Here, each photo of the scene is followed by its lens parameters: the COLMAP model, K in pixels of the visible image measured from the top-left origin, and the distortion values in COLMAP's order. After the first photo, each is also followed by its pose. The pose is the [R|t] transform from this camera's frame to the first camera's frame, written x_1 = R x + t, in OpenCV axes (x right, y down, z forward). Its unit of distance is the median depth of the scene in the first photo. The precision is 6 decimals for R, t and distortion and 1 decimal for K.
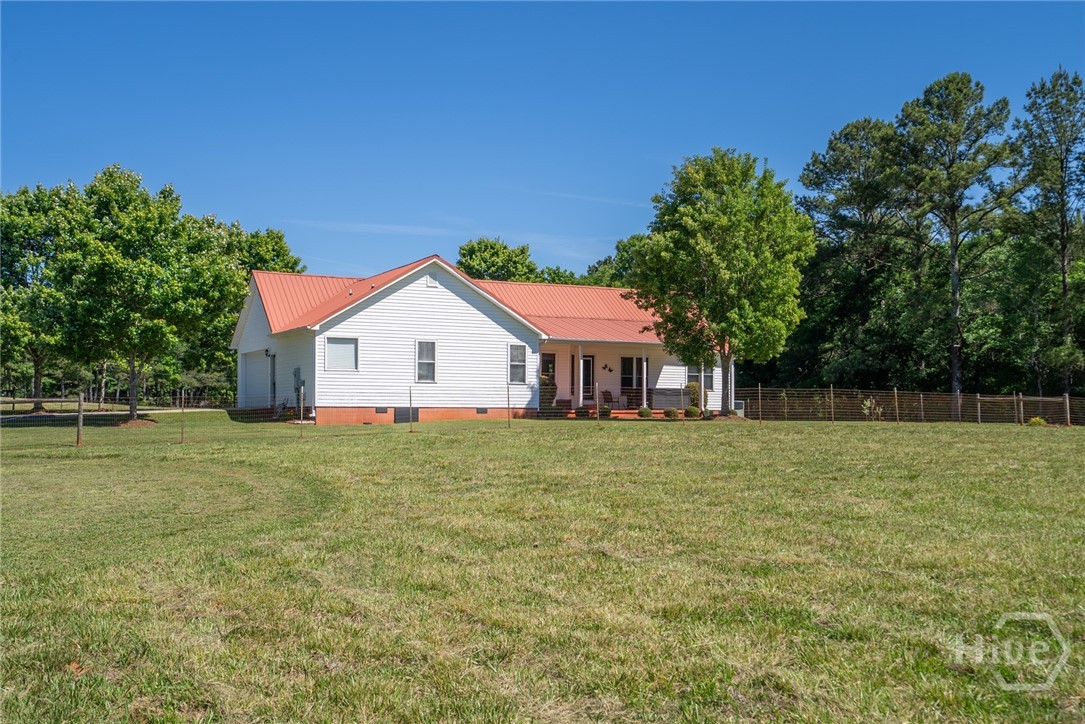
lens RADIAL K [[1097.9, 0, 541.9], [0, 1097.9, 366.1], [0, 0, 1]] dist [0.022299, 0.000000]
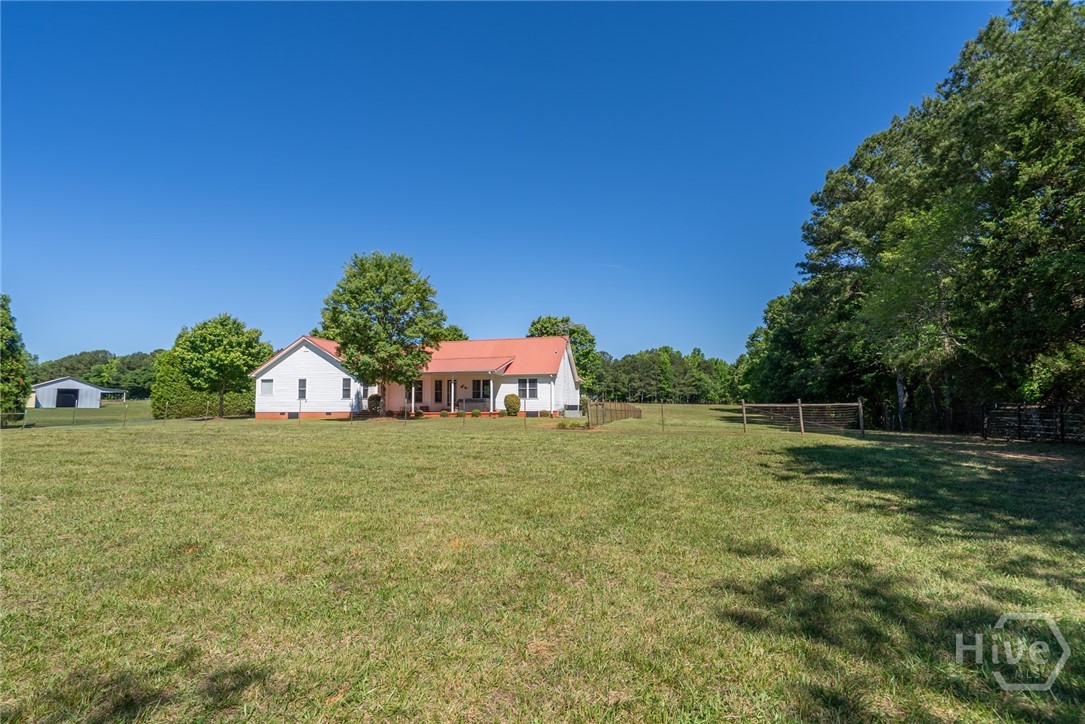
lens RADIAL K [[491.8, 0, 542.3], [0, 491.8, 366.3], [0, 0, 1]] dist [-0.012174, 0.002055]
pose [[0.737958, -0.059820, -0.672190, 0.812268], [0.037141, 0.998154, -0.048054, 0.013701], [0.673823, 0.010496, 0.738818, 0.628727]]
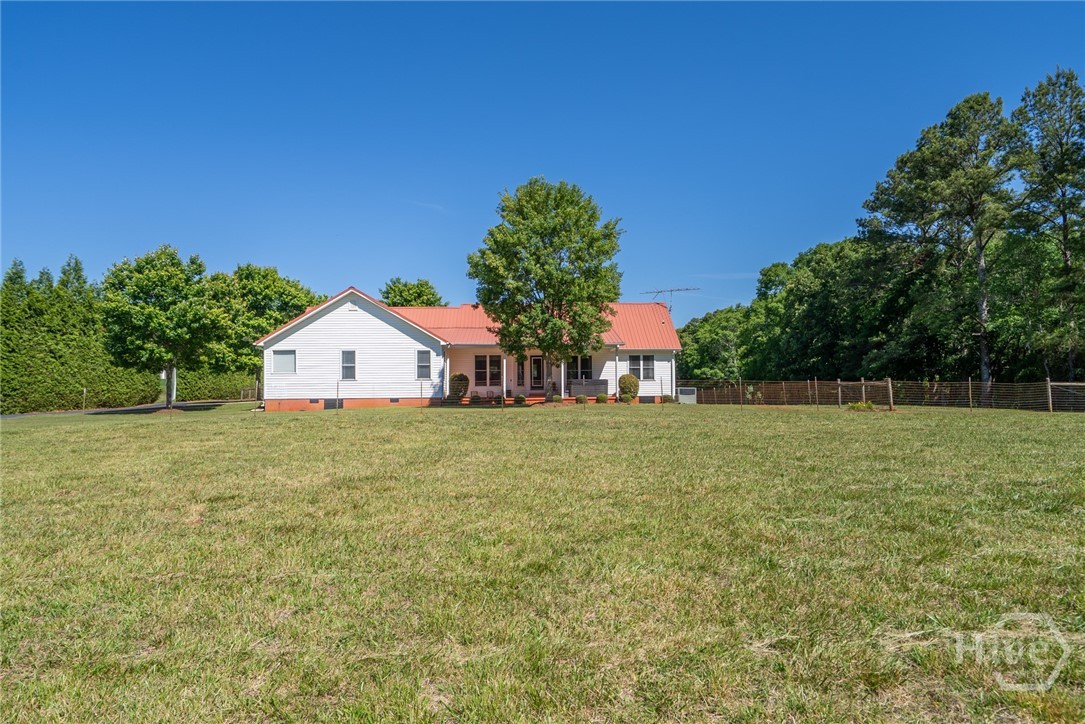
lens RADIAL K [[678.6, 0, 551.7], [0, 678.6, 372.0], [0, 0, 1]] dist [-0.003208, 0.000280]
pose [[0.910990, -0.025462, -0.411643, 0.470406], [0.029750, 0.999549, 0.004012, 0.008630], [0.411355, -0.015901, 0.911337, 0.328744]]
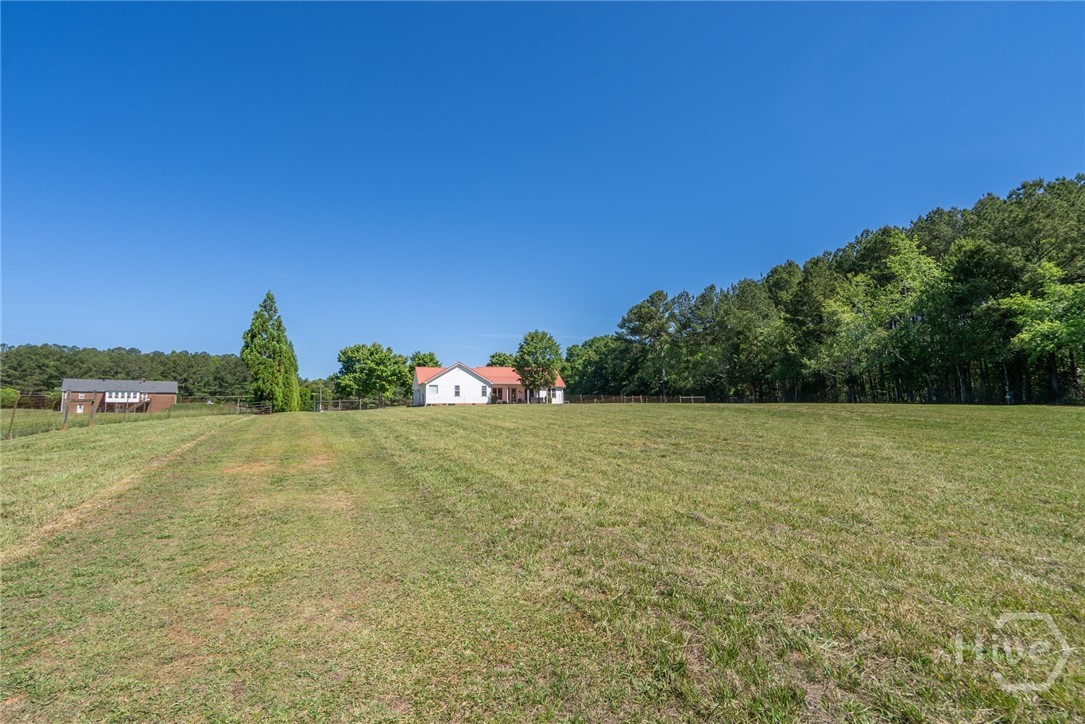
lens RADIAL K [[491.8, 0, 545.4], [0, 491.8, 352.6], [0, 0, 1]] dist [-0.012174, 0.002055]
pose [[0.995226, -0.035442, -0.090930, 0.338720], [0.027235, 0.995573, -0.089955, 0.024121], [0.093716, 0.087049, 0.991786, -0.606595]]
